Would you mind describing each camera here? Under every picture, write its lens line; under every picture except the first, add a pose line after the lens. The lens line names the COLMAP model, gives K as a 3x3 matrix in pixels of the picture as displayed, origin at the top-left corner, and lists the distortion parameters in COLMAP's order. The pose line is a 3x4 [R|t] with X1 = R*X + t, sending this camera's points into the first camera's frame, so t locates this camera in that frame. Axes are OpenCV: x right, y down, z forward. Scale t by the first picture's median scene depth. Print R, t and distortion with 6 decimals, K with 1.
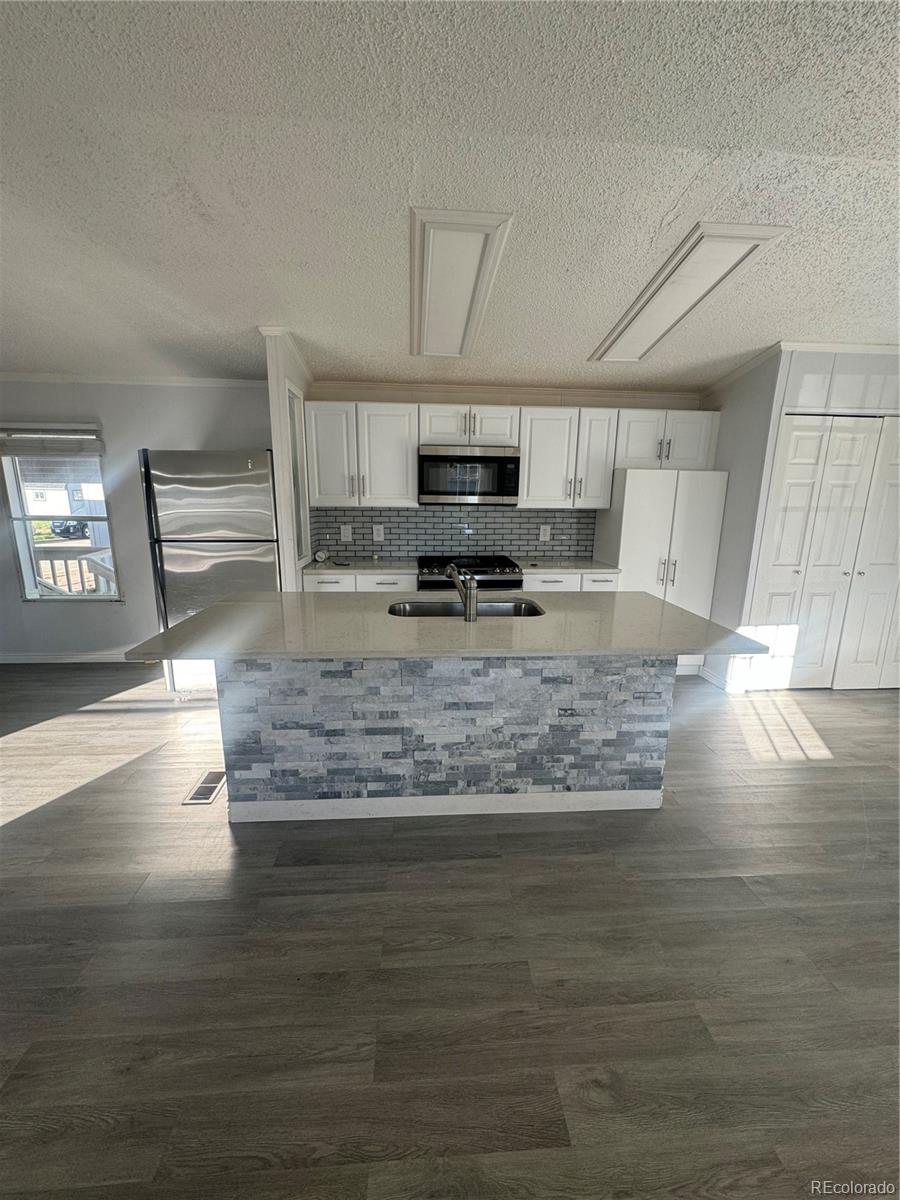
lens RADIAL K [[478.2, 0, 449.2], [0, 478.2, 601.9], [0, 0, 1]] dist [-0.002053, 0.000374]
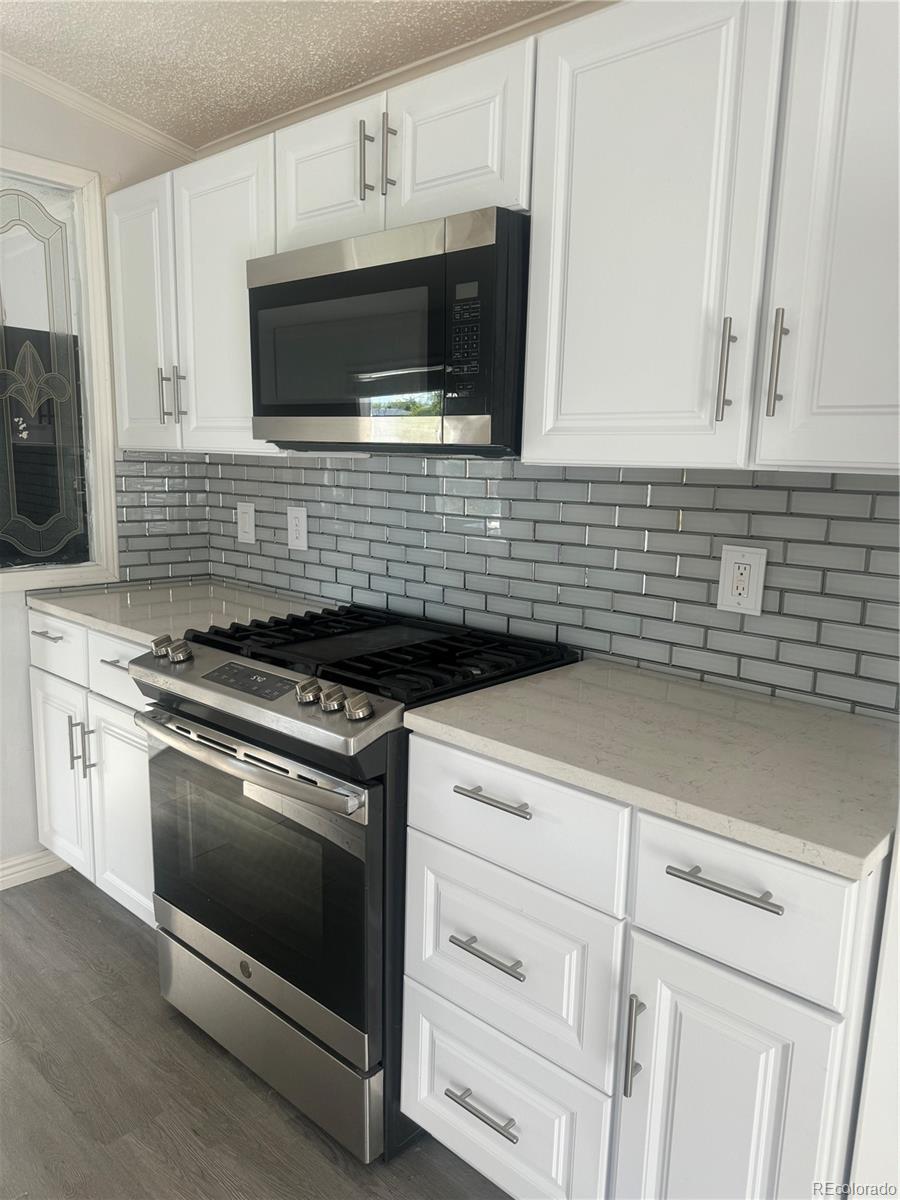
lens RADIAL K [[843.1, 0, 449.2], [0, 843.1, 601.4], [0, 0, 1]] dist [0.013411, -0.008239]
pose [[0.690487, 0.130436, -0.711487, 0.448635], [-0.175471, 0.984432, 0.010183, -0.129352], [0.701739, 0.117814, 0.702626, 0.705141]]
